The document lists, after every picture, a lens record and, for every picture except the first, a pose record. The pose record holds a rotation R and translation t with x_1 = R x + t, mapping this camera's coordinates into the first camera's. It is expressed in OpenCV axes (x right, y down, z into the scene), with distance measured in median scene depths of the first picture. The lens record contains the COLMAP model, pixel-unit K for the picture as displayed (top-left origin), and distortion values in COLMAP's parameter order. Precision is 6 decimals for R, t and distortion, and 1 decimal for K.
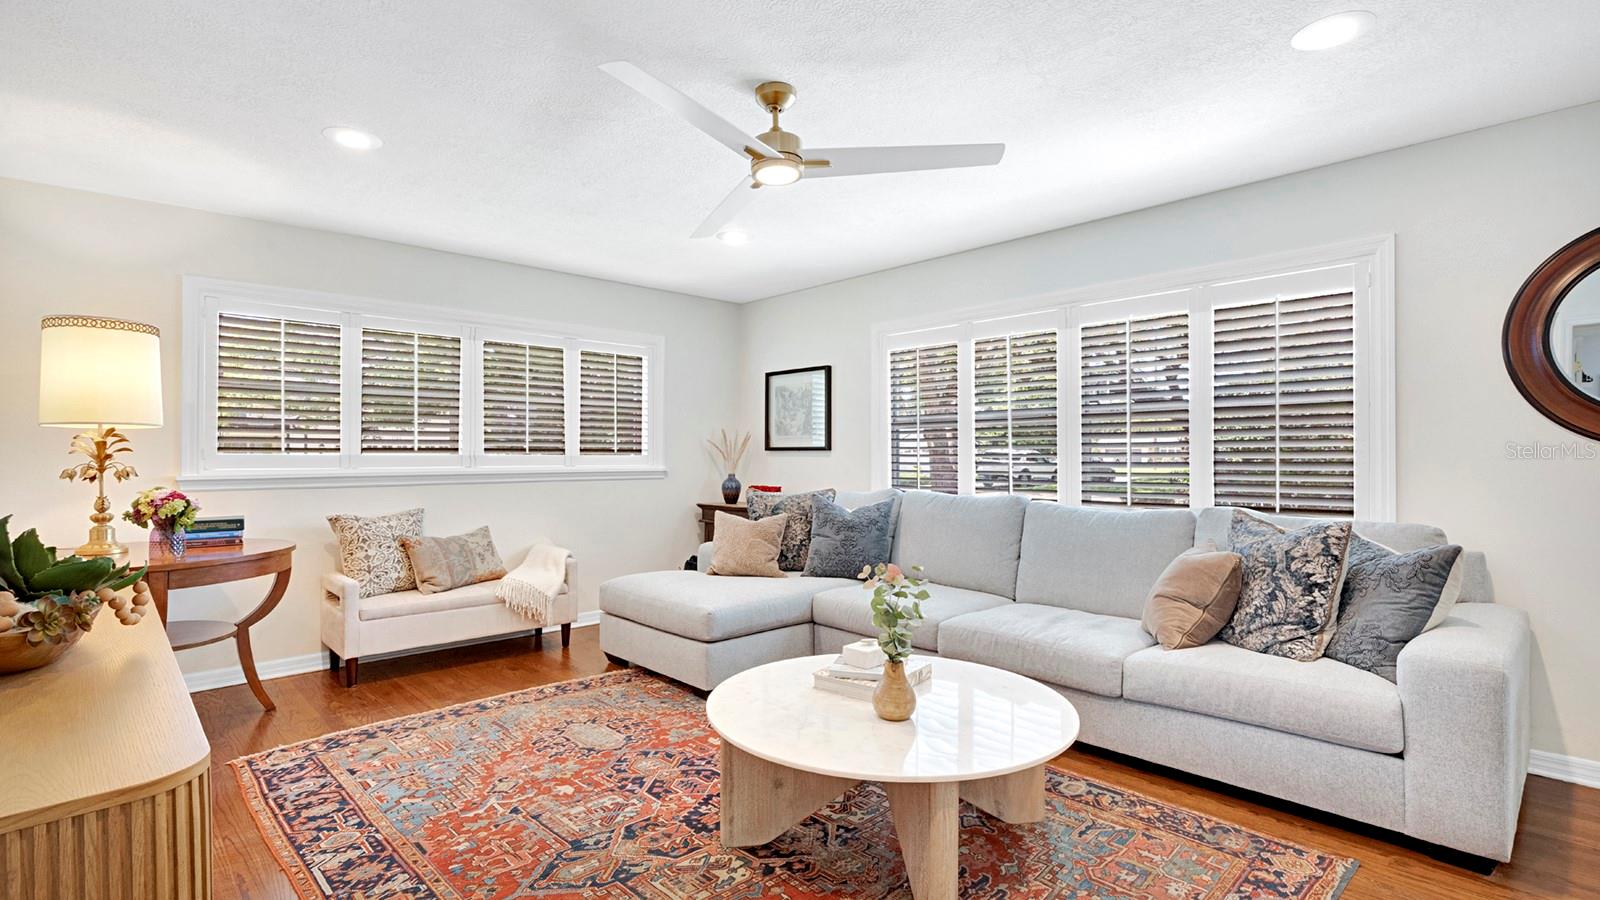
lens RADIAL K [[739.4, 0, 800.0], [0, 739.4, 450.0], [0, 0, 1]] dist [-0.000450, 0.000091]
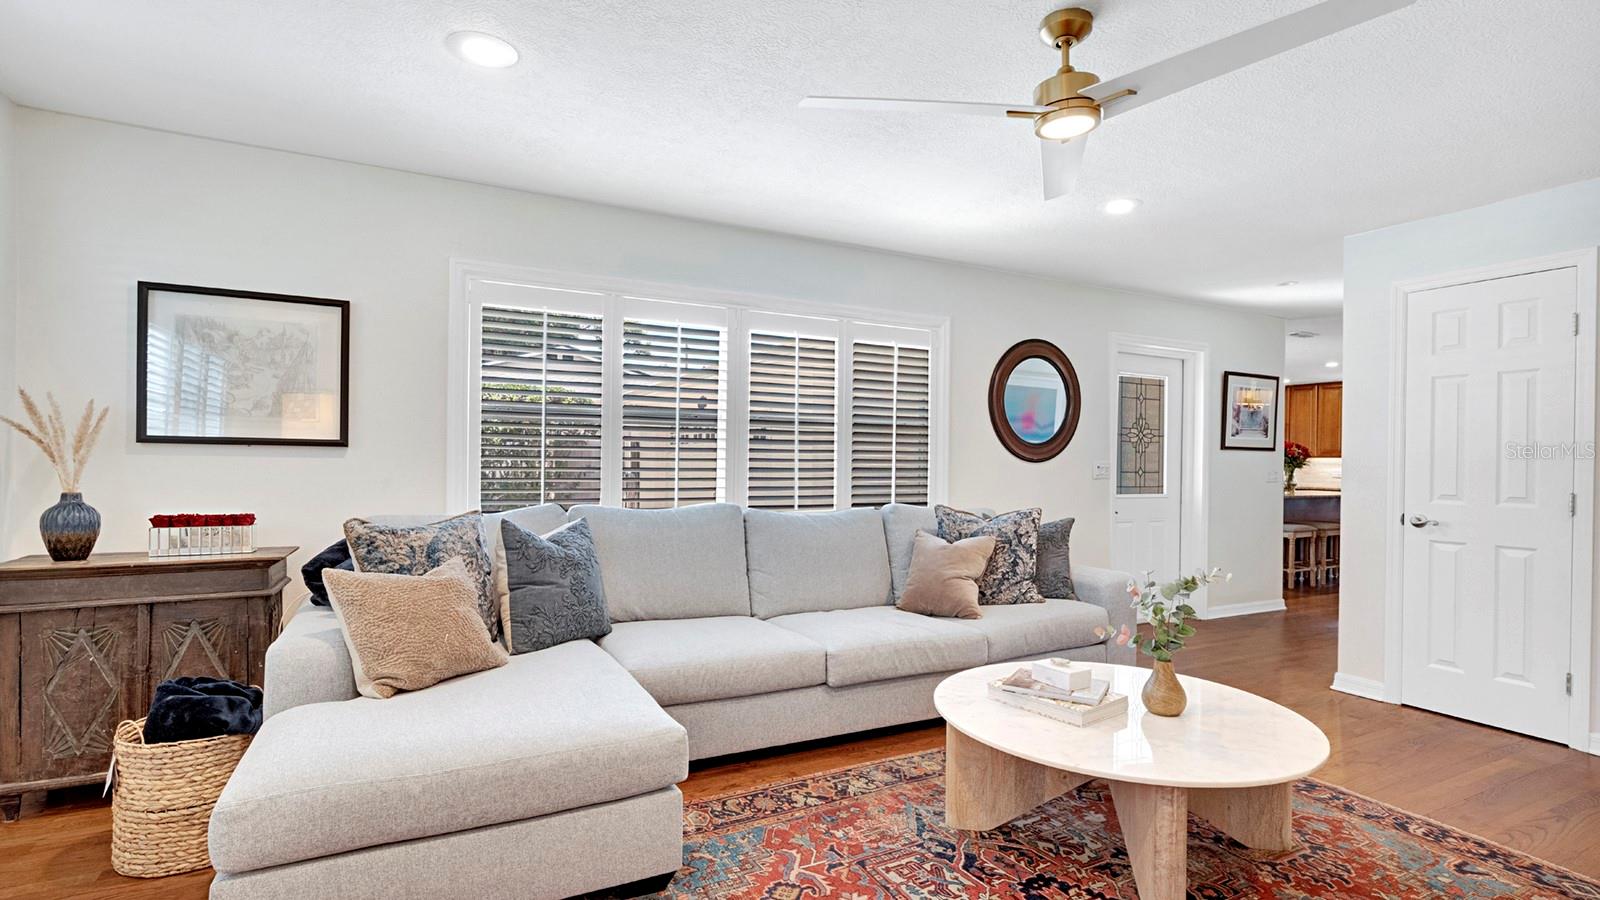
lens RADIAL K [[731.7, 0, 796.7], [0, 731.7, 467.0], [0, 0, 1]] dist [0.021981, -0.000105]
pose [[0.299671, -0.005658, 0.954026, -0.633130], [-0.022664, 0.999658, 0.013048, 0.001399], [-0.953773, -0.025532, 0.299441, 0.737421]]
